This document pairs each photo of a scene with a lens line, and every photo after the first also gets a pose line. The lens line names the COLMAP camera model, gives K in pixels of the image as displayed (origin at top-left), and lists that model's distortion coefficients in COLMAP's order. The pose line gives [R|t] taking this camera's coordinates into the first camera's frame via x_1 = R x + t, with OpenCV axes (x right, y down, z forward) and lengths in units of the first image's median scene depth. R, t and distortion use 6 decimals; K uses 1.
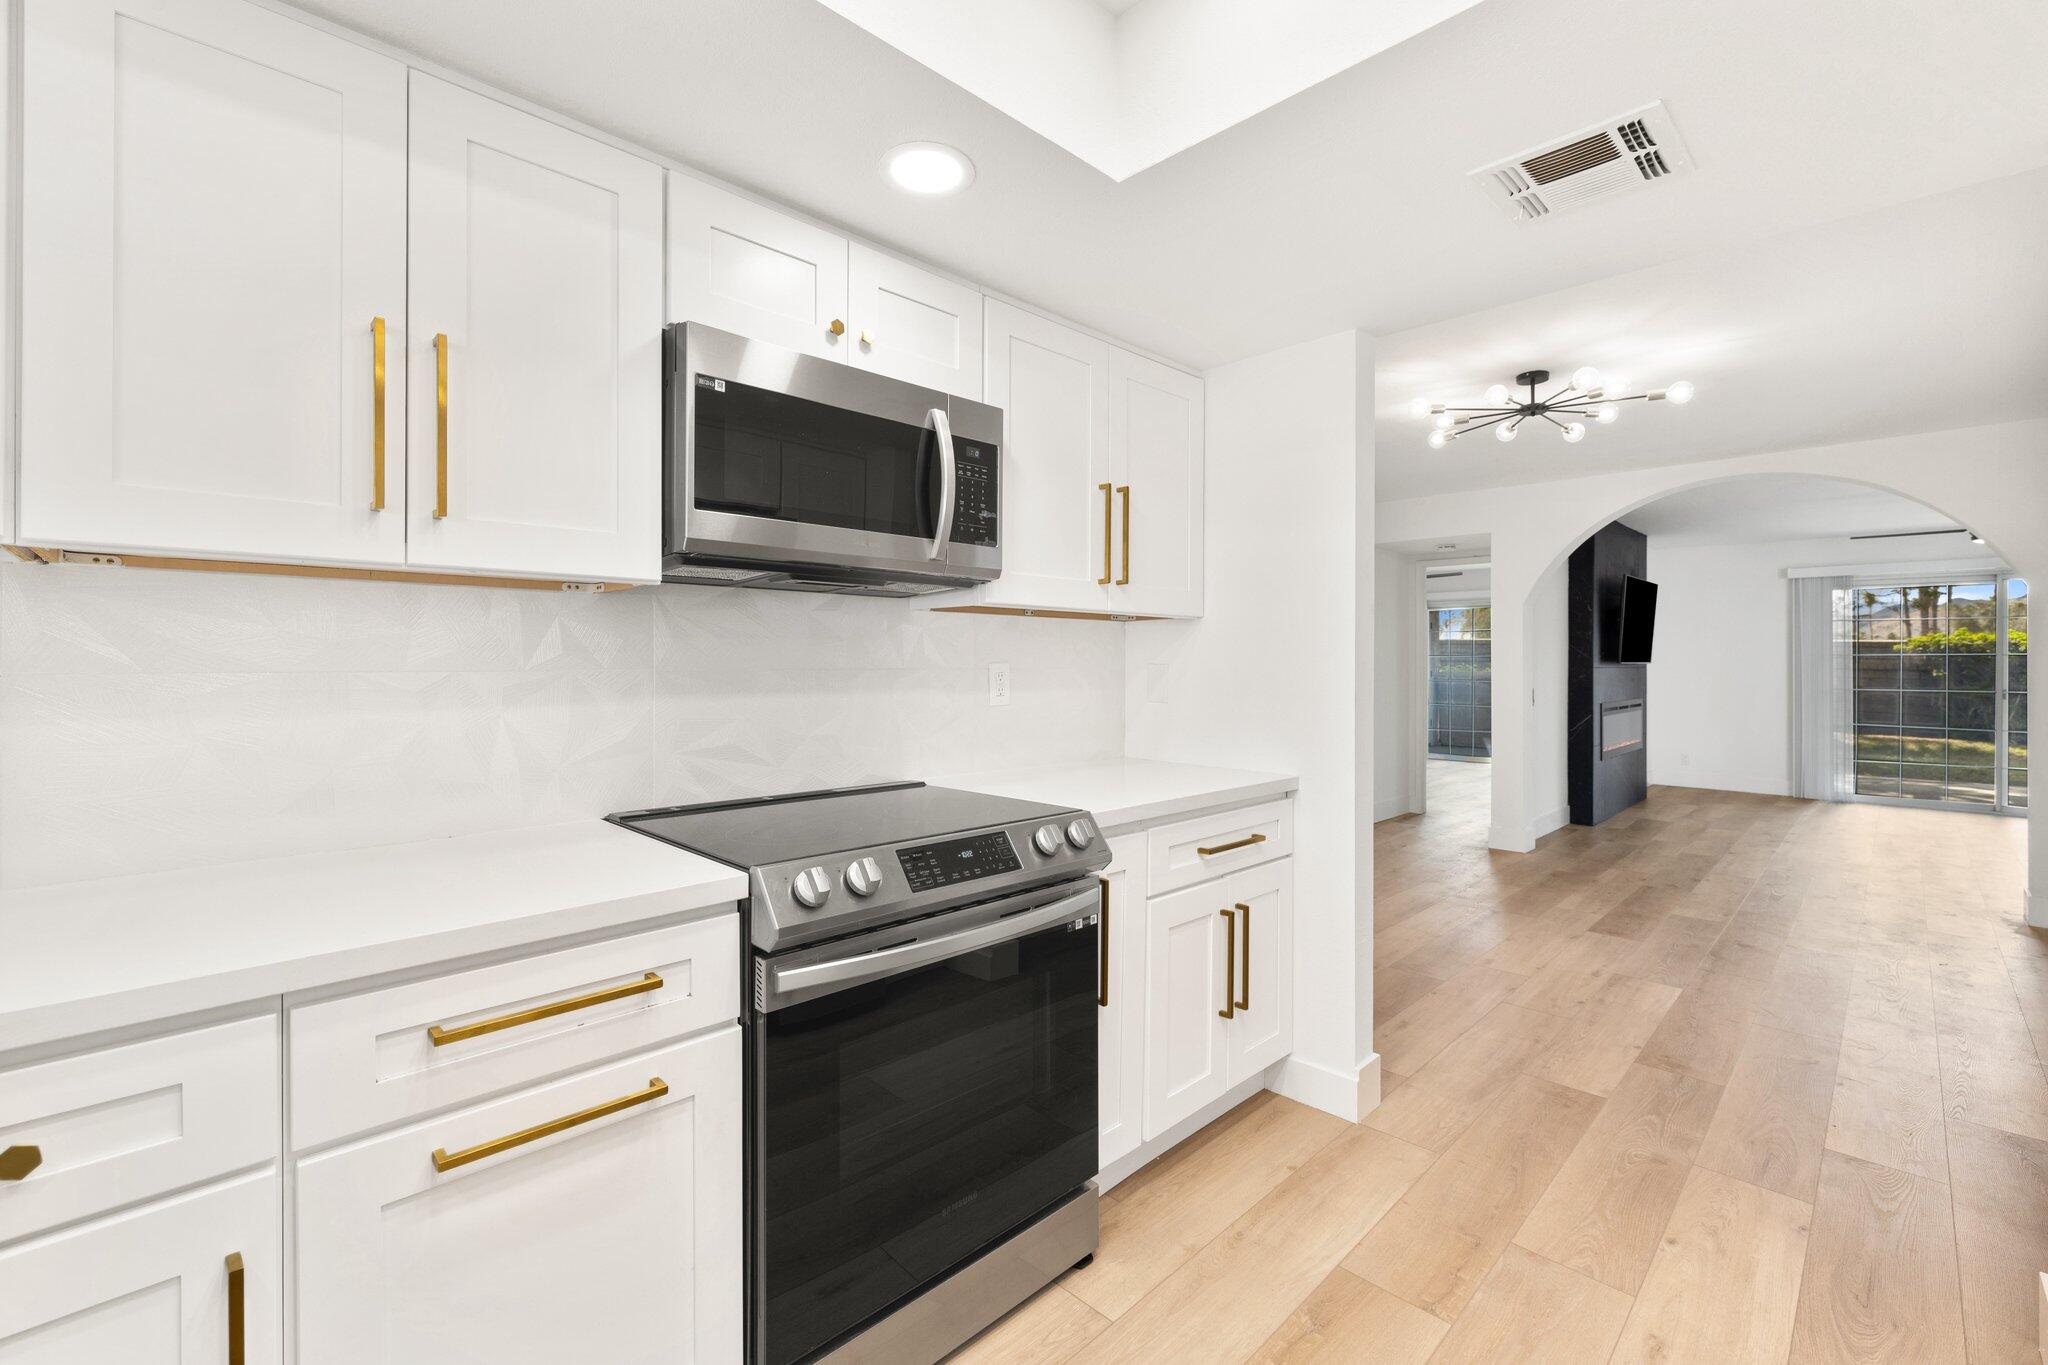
lens RADIAL K [[883.4, 0, 1027.3], [0, 883.4, 669.5], [0, 0, 1]] dist [0.000647, 0.000554]
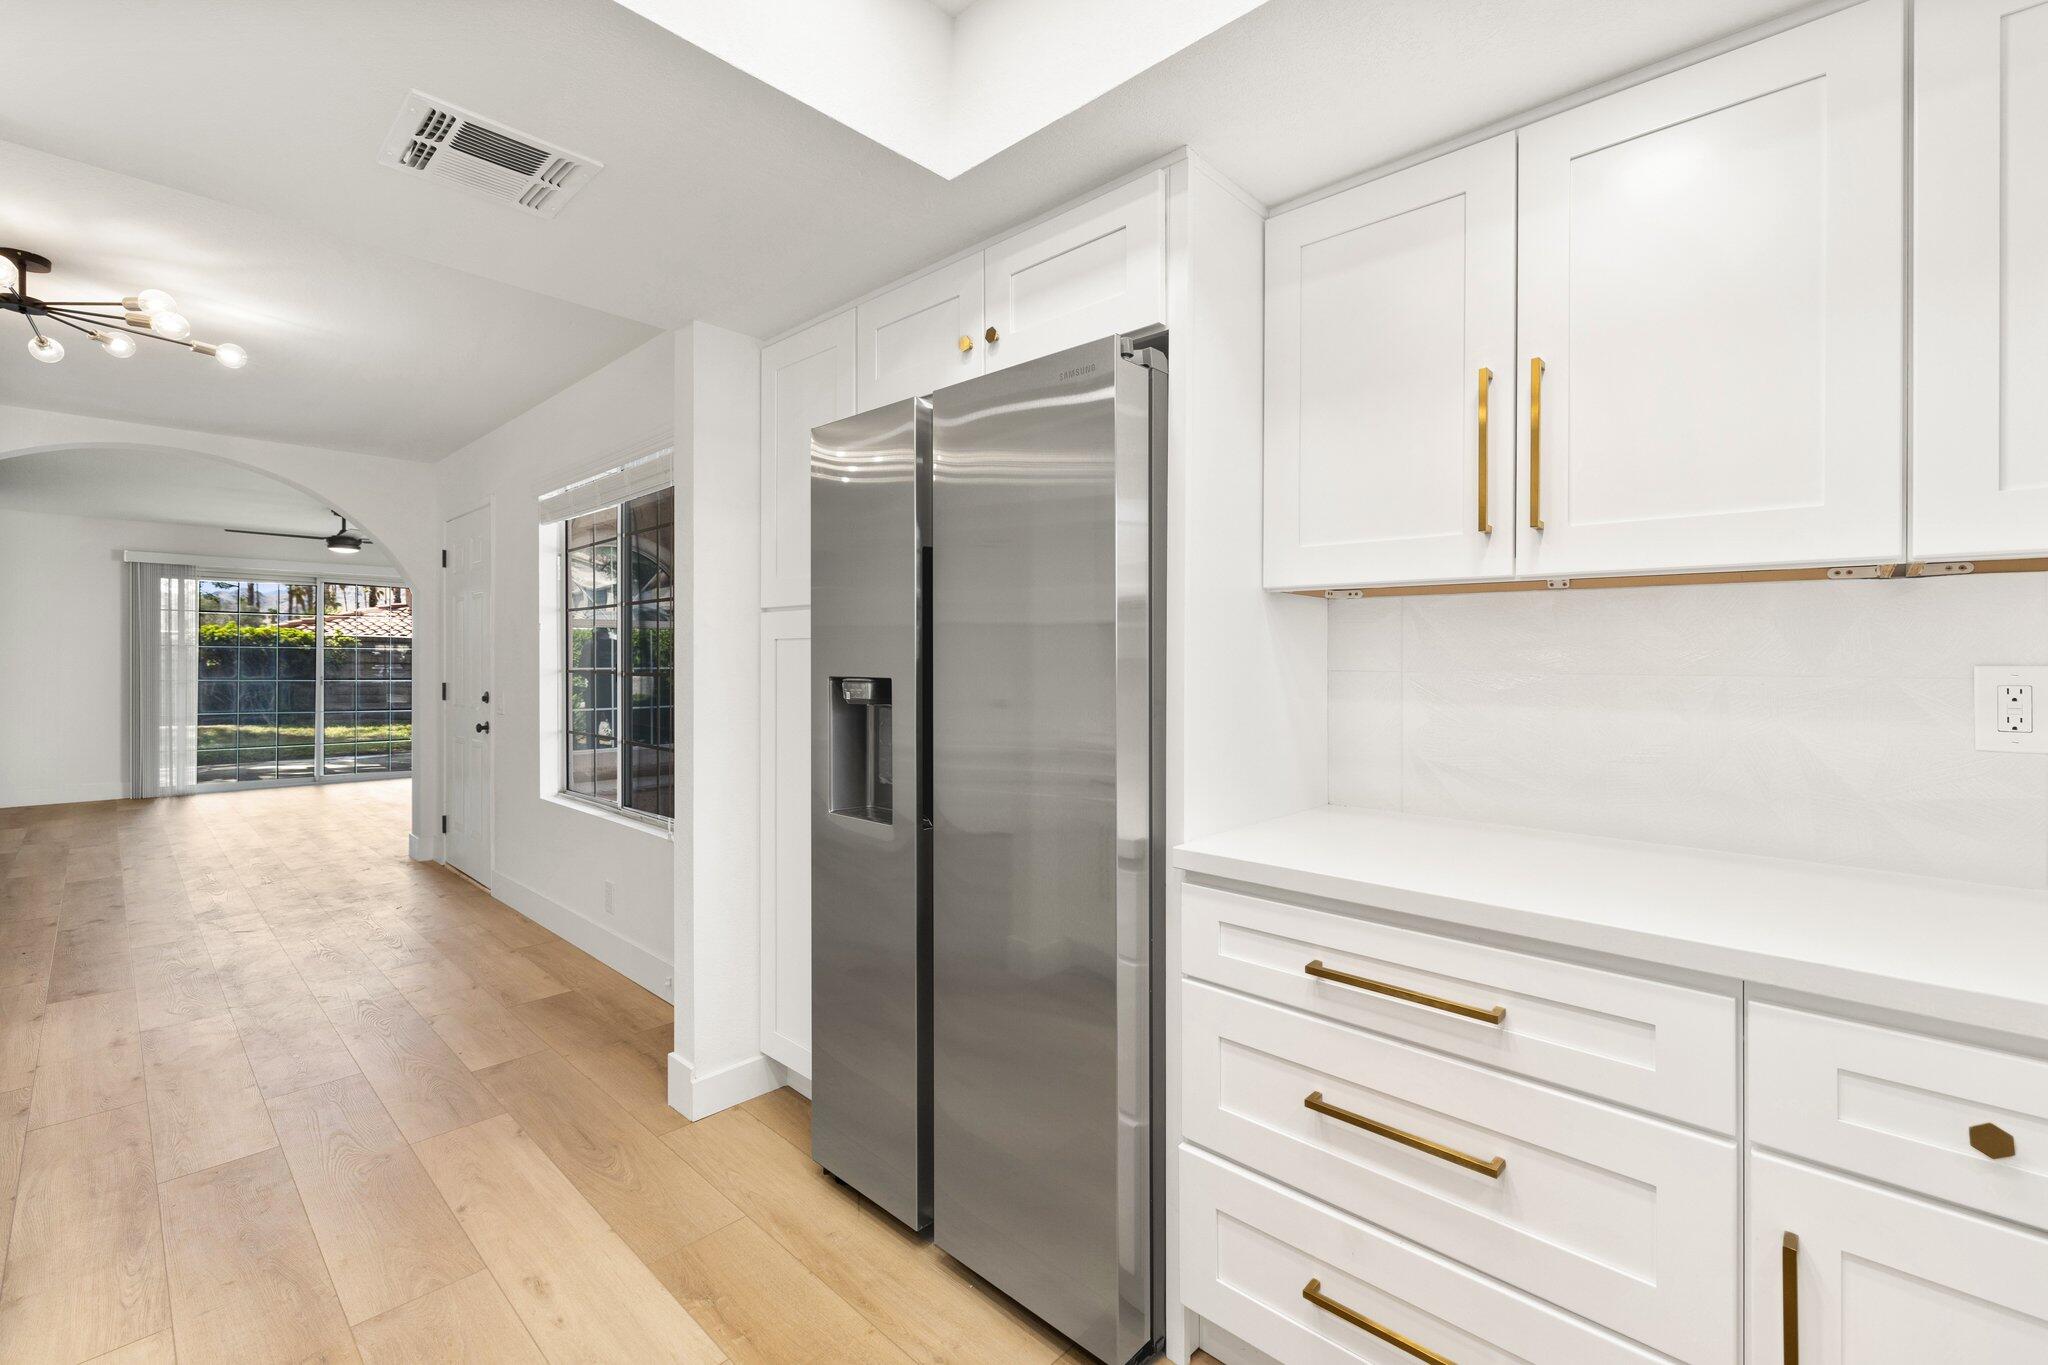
lens RADIAL K [[883.4, 0, 1027.3], [0, 883.4, 669.5], [0, 0, 1]] dist [0.000647, 0.000554]
pose [[-0.042848, -0.017296, 0.998932, -0.149272], [0.005541, 0.999831, 0.017549, -0.003036], [-0.999066, 0.006287, -0.042744, 0.165653]]
